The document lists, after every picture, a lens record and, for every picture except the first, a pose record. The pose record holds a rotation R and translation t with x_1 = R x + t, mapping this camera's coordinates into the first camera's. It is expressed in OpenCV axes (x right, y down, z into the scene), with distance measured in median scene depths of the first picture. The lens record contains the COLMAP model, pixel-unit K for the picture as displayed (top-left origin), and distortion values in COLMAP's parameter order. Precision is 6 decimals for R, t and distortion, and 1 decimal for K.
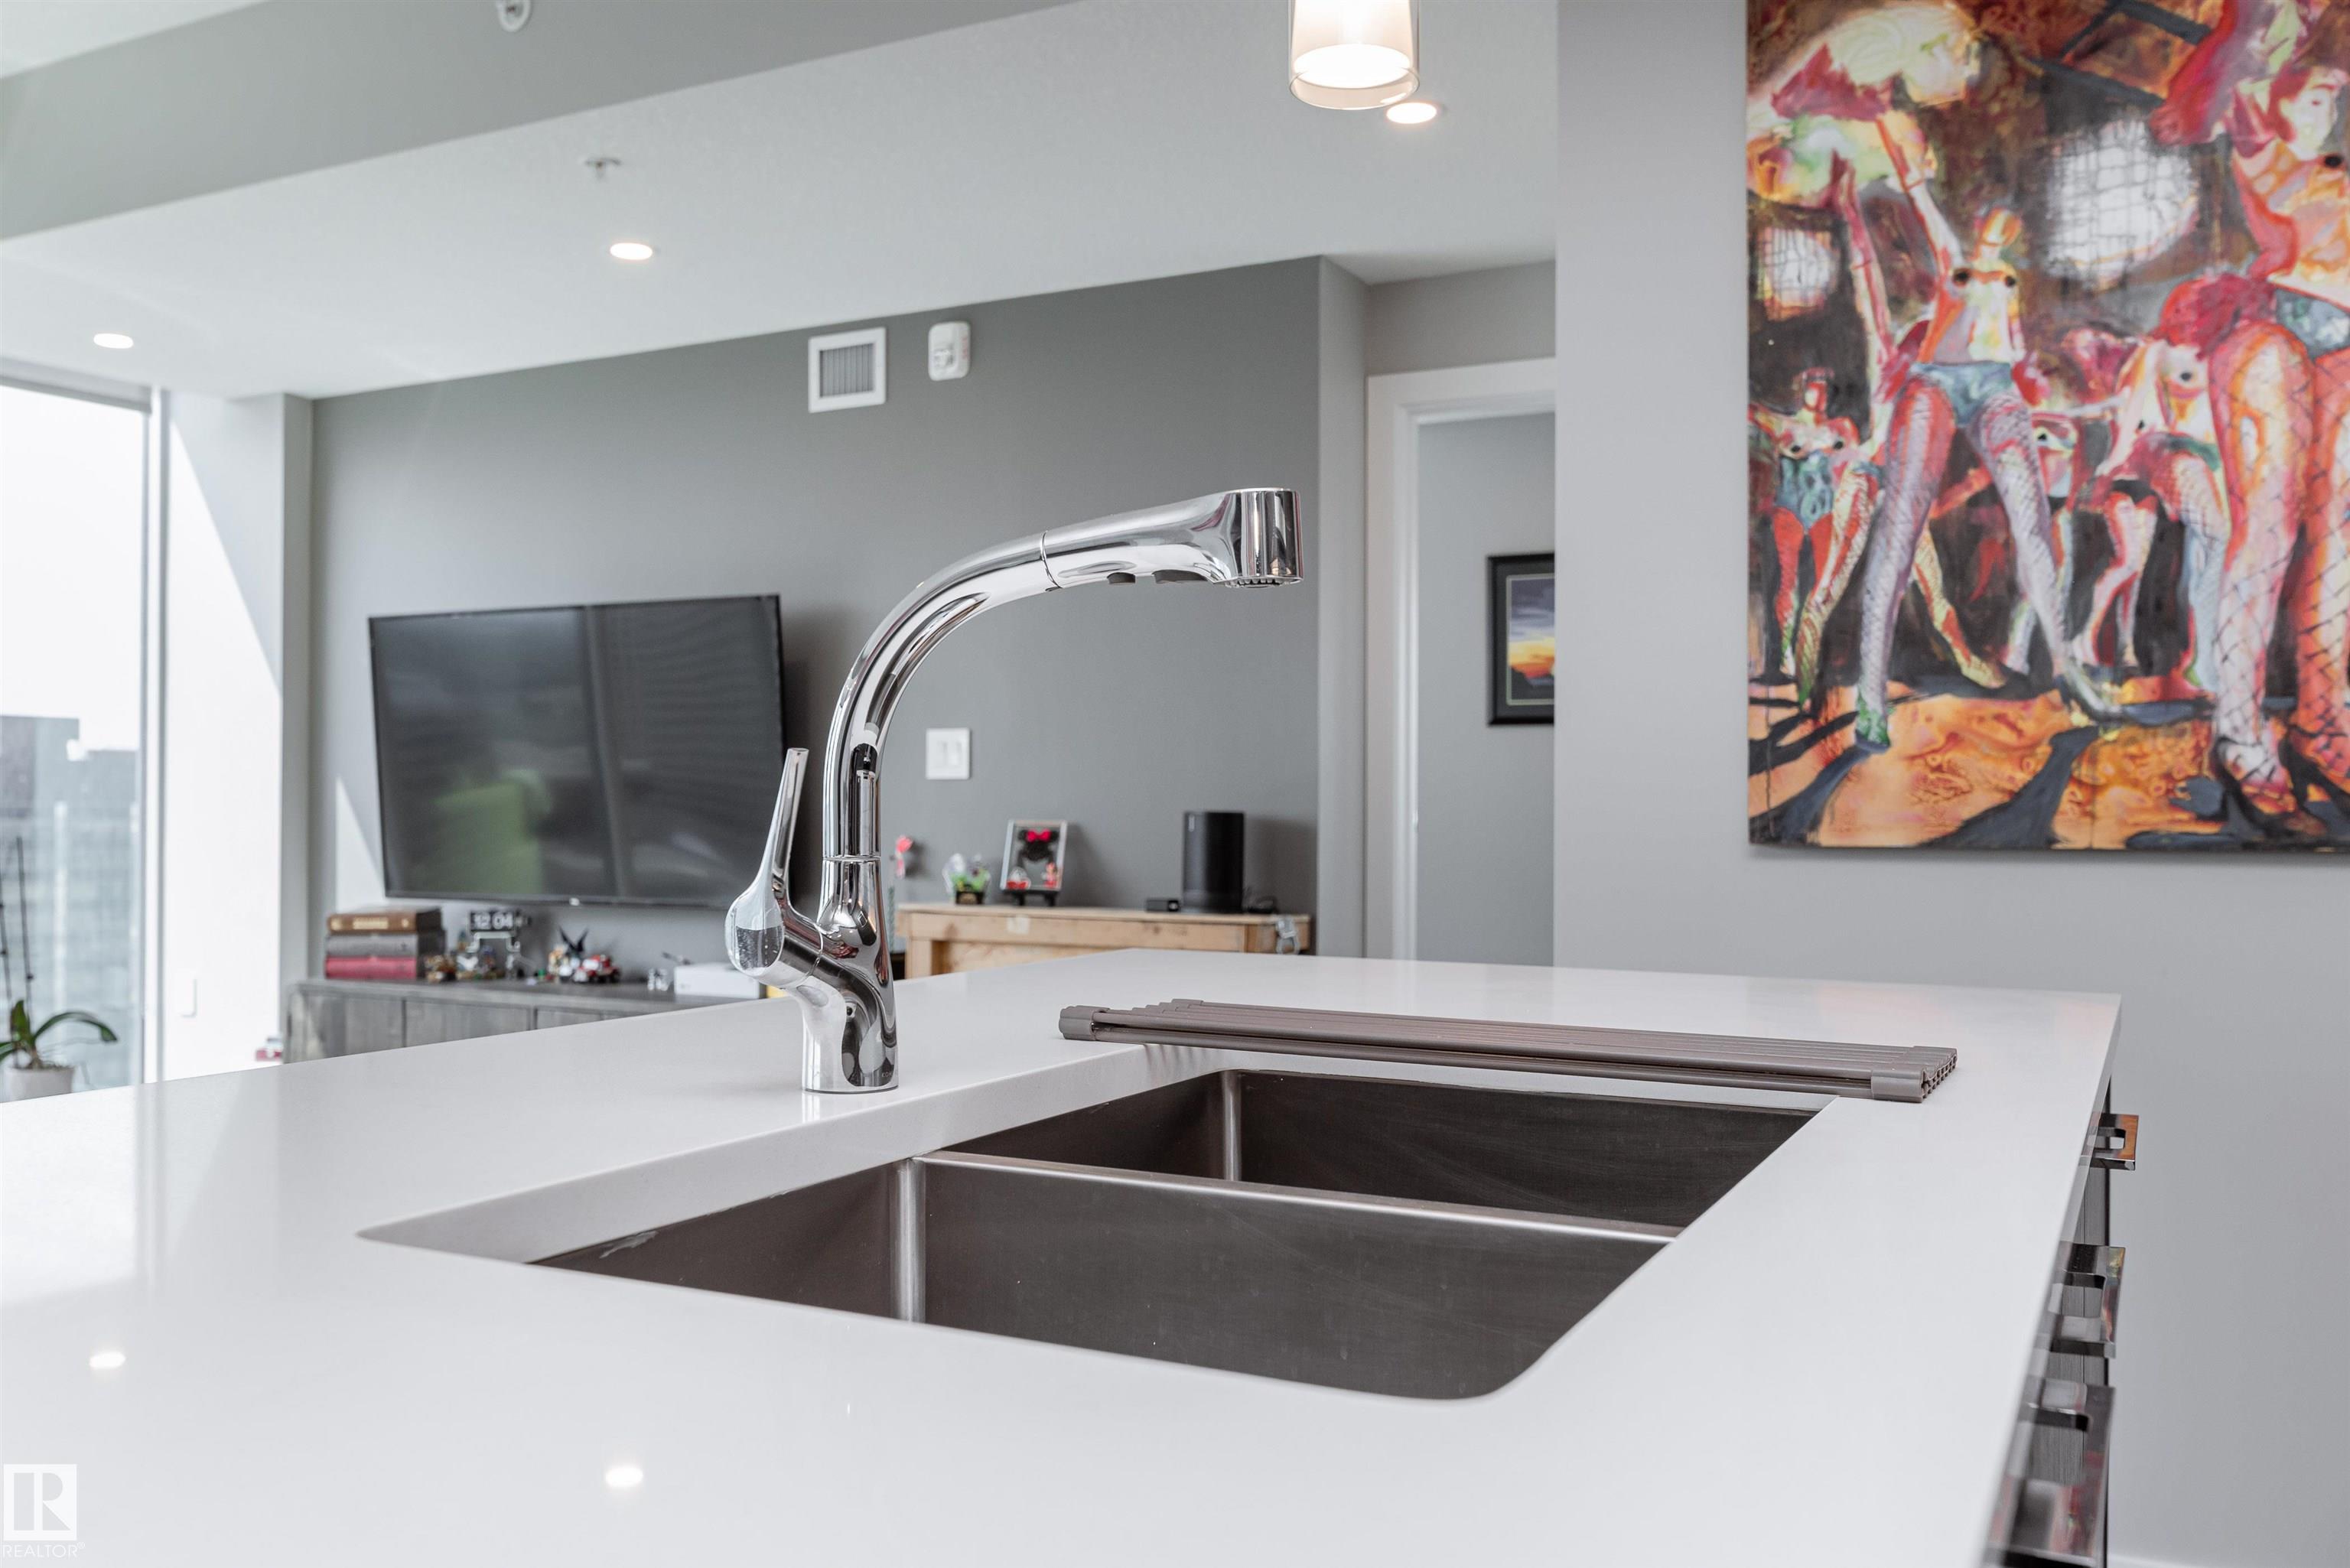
lens RADIAL K [[1924.1, 0, 1165.1], [0, 1924.1, 789.9], [0, 0, 1]] dist [-0.005521, 0.009351]
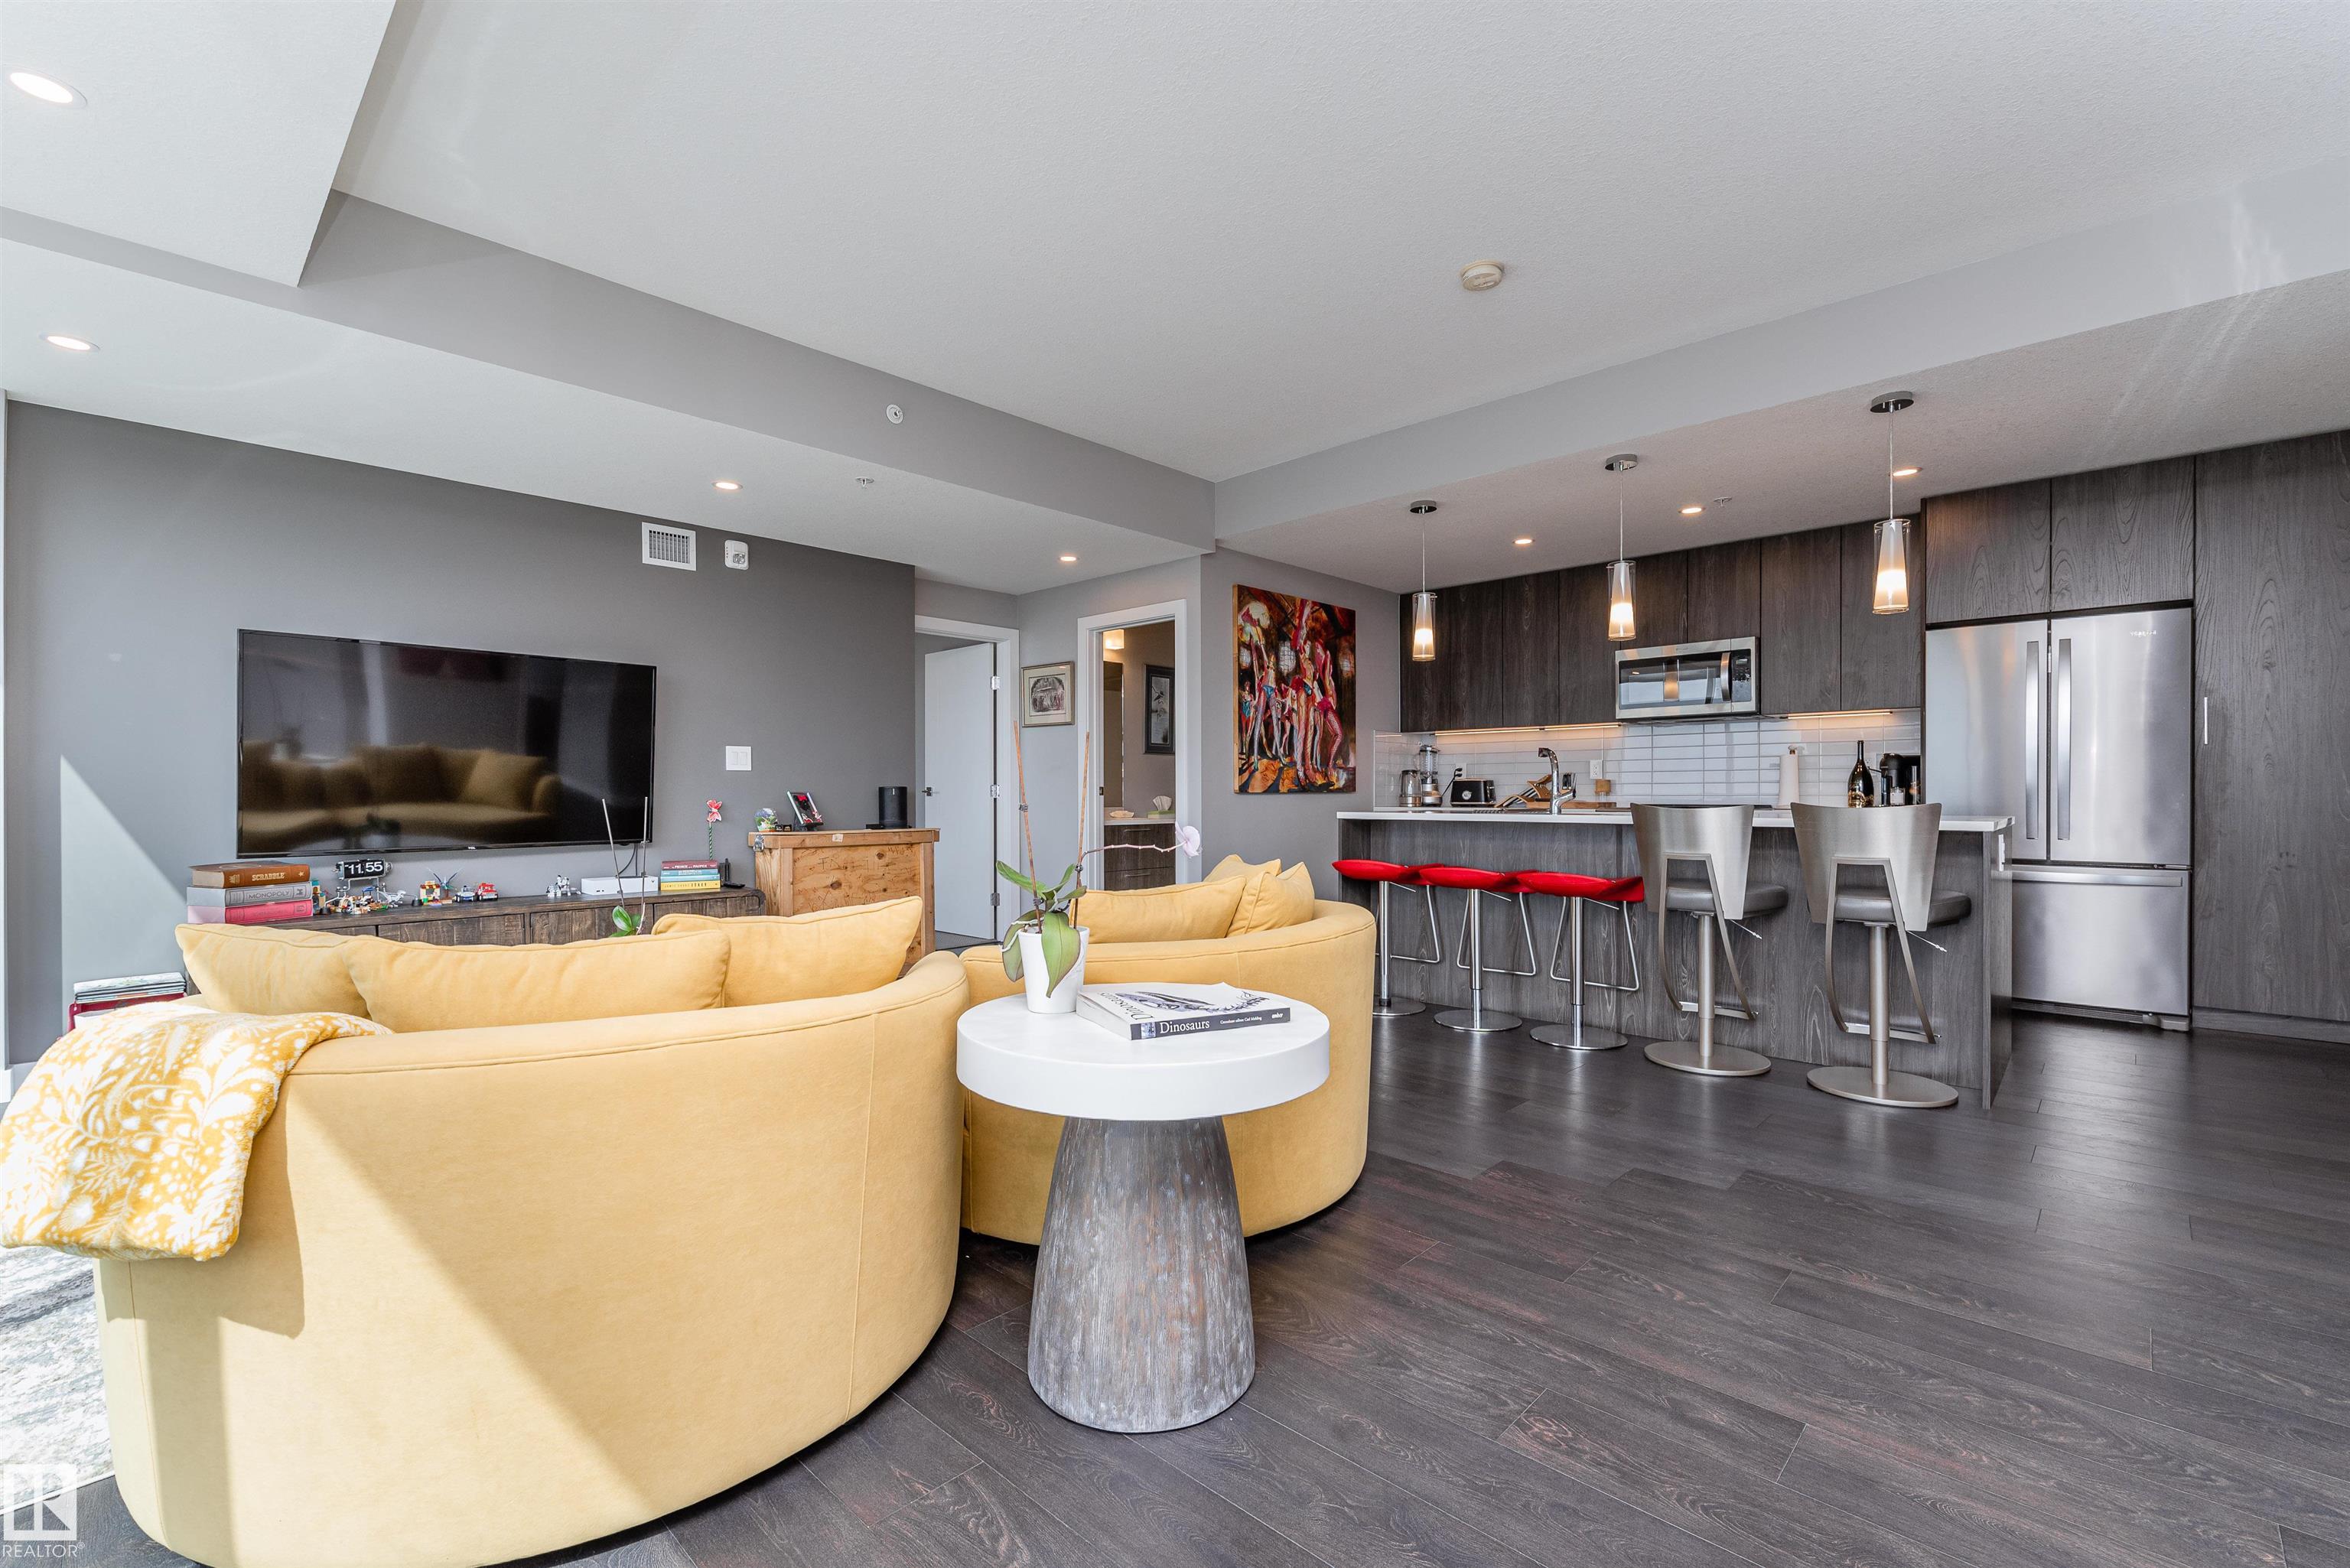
lens RADIAL K [[1017.3, 0, 1220.6], [0, 1017.3, 810.8], [0, 0, 1]] dist [0.001406, -0.000128]
pose [[0.256448, -0.020822, 0.966334, -1.925260], [-0.003276, 0.999743, 0.022411, 0.019827], [-0.966552, -0.008913, 0.256314, 0.476187]]
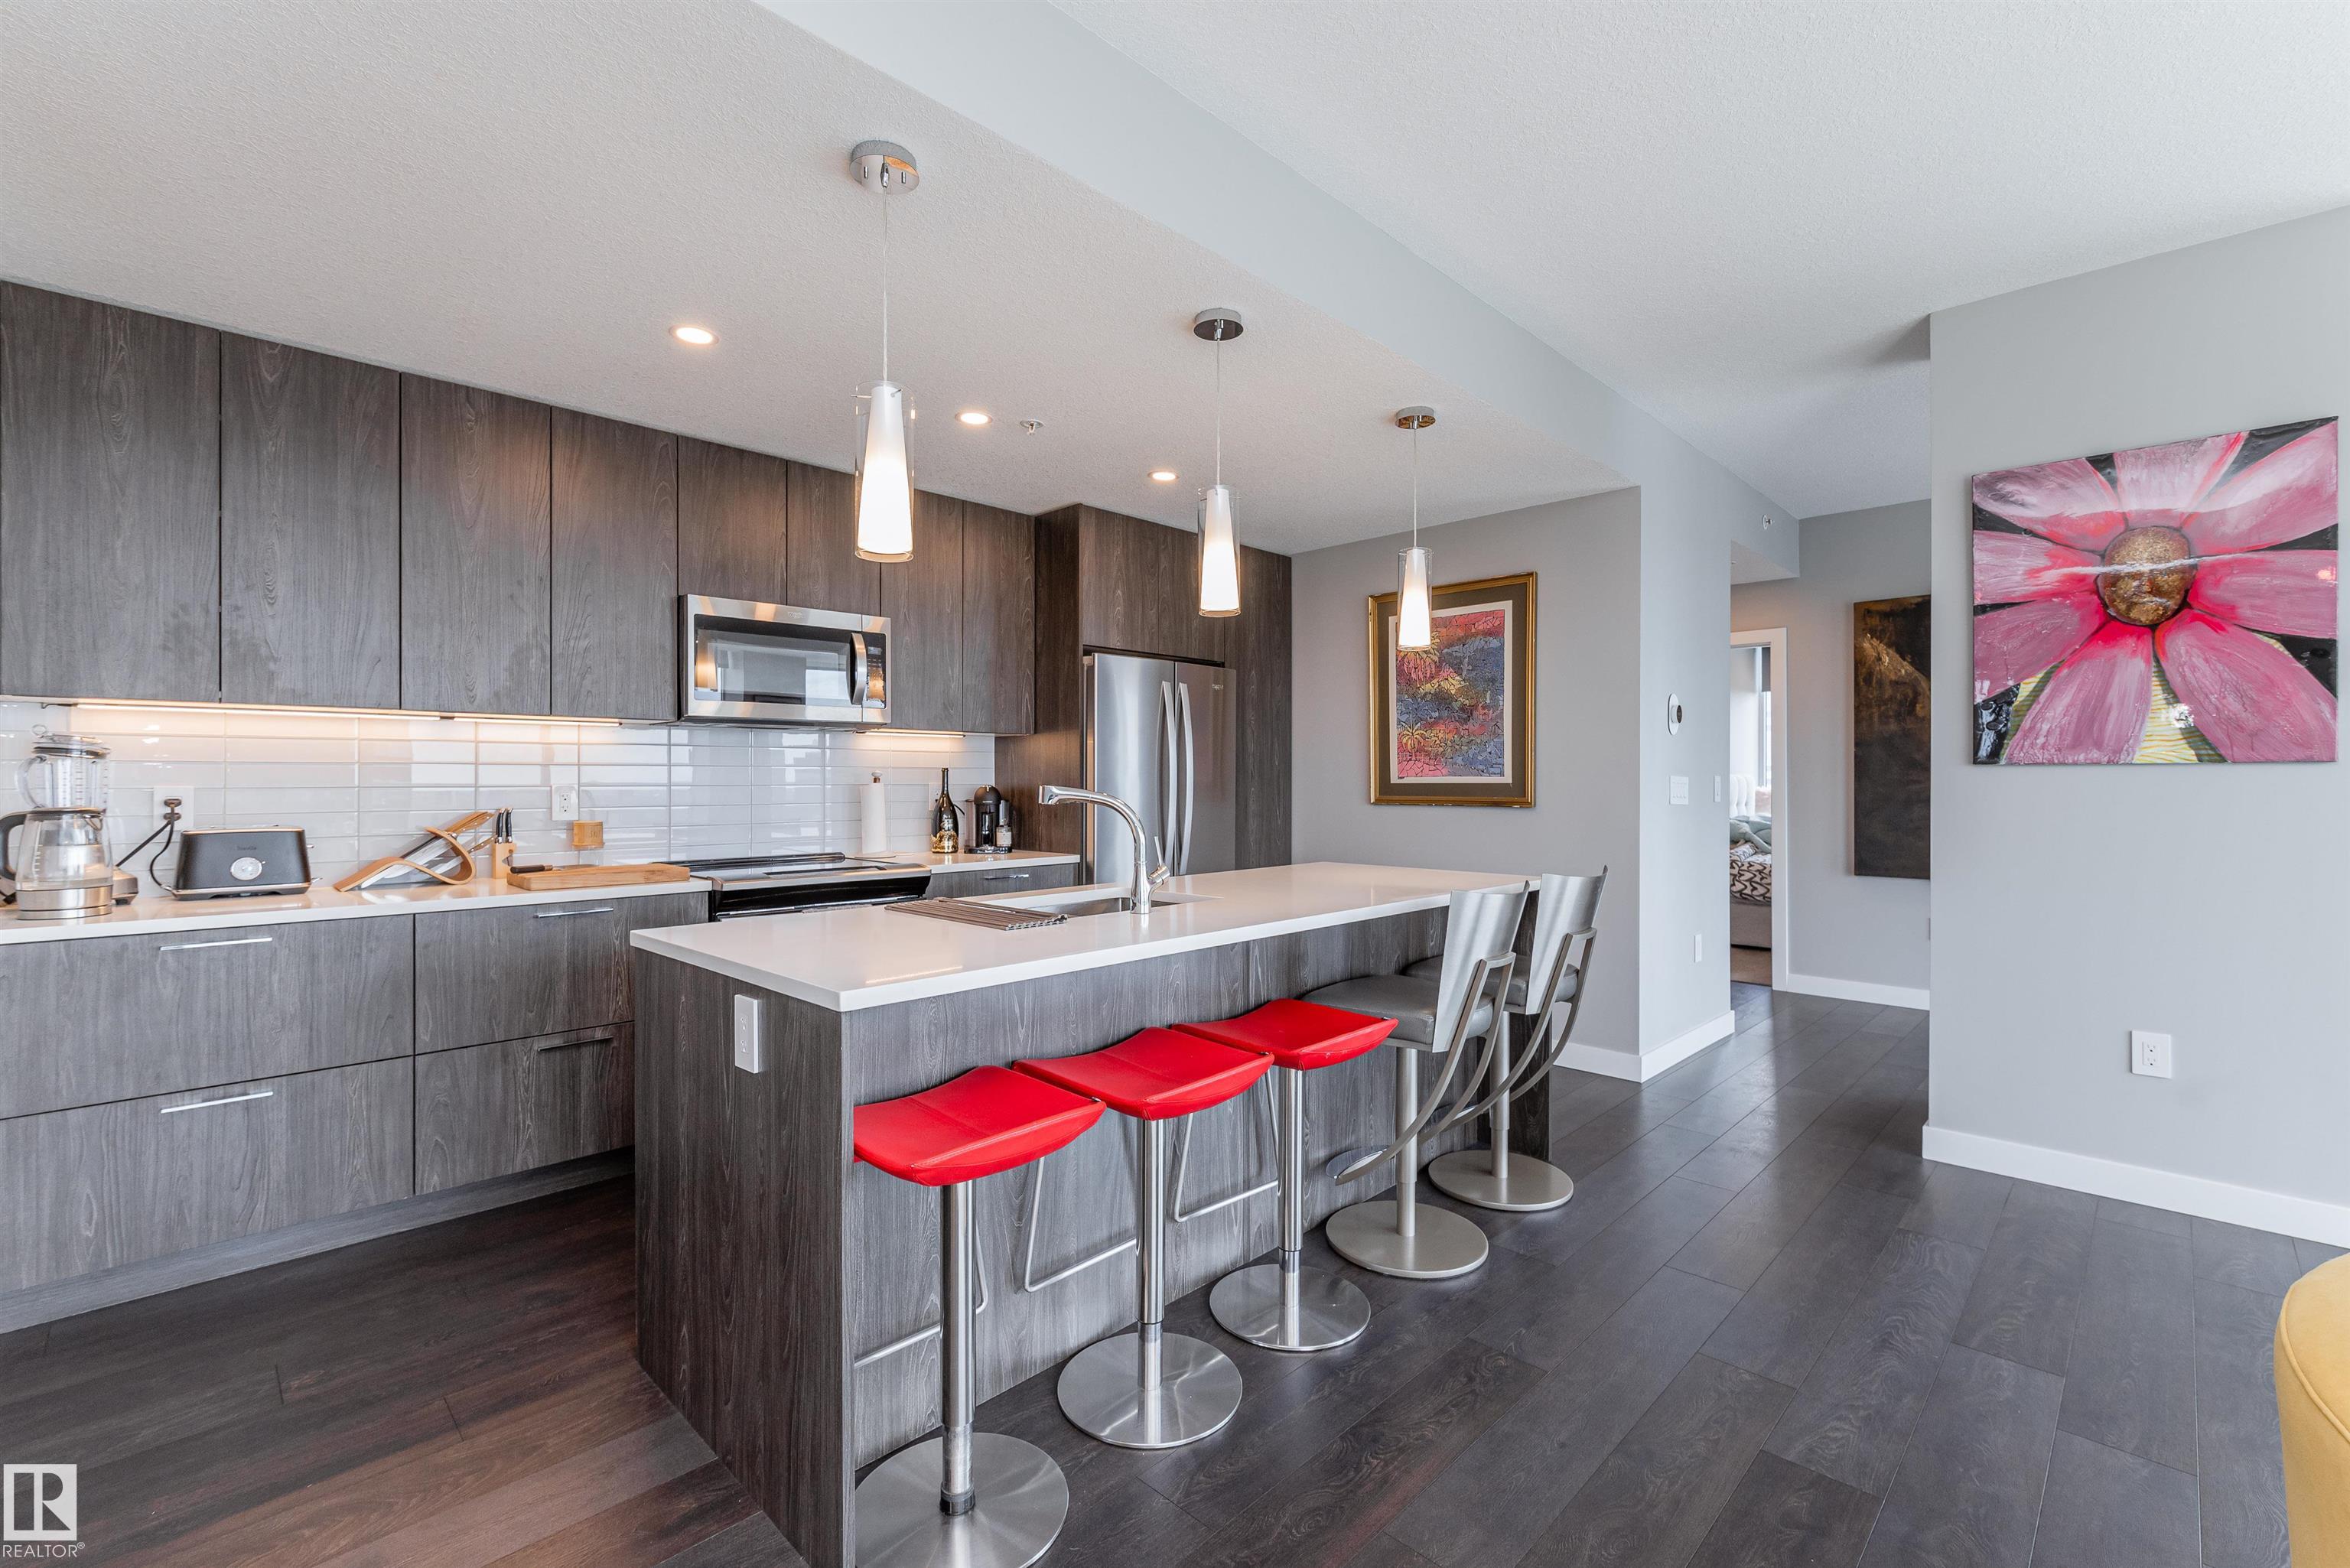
lens RADIAL K [[1017.3, 0, 1153.2], [0, 1017.3, 773.3], [0, 0, 1]] dist [0.001406, -0.000128]
pose [[-0.951241, 0.000442, 0.308449, -0.358202], [-0.003899, 0.999902, -0.013455, -0.054168], [-0.308425, -0.014002, -0.951146, 1.270107]]
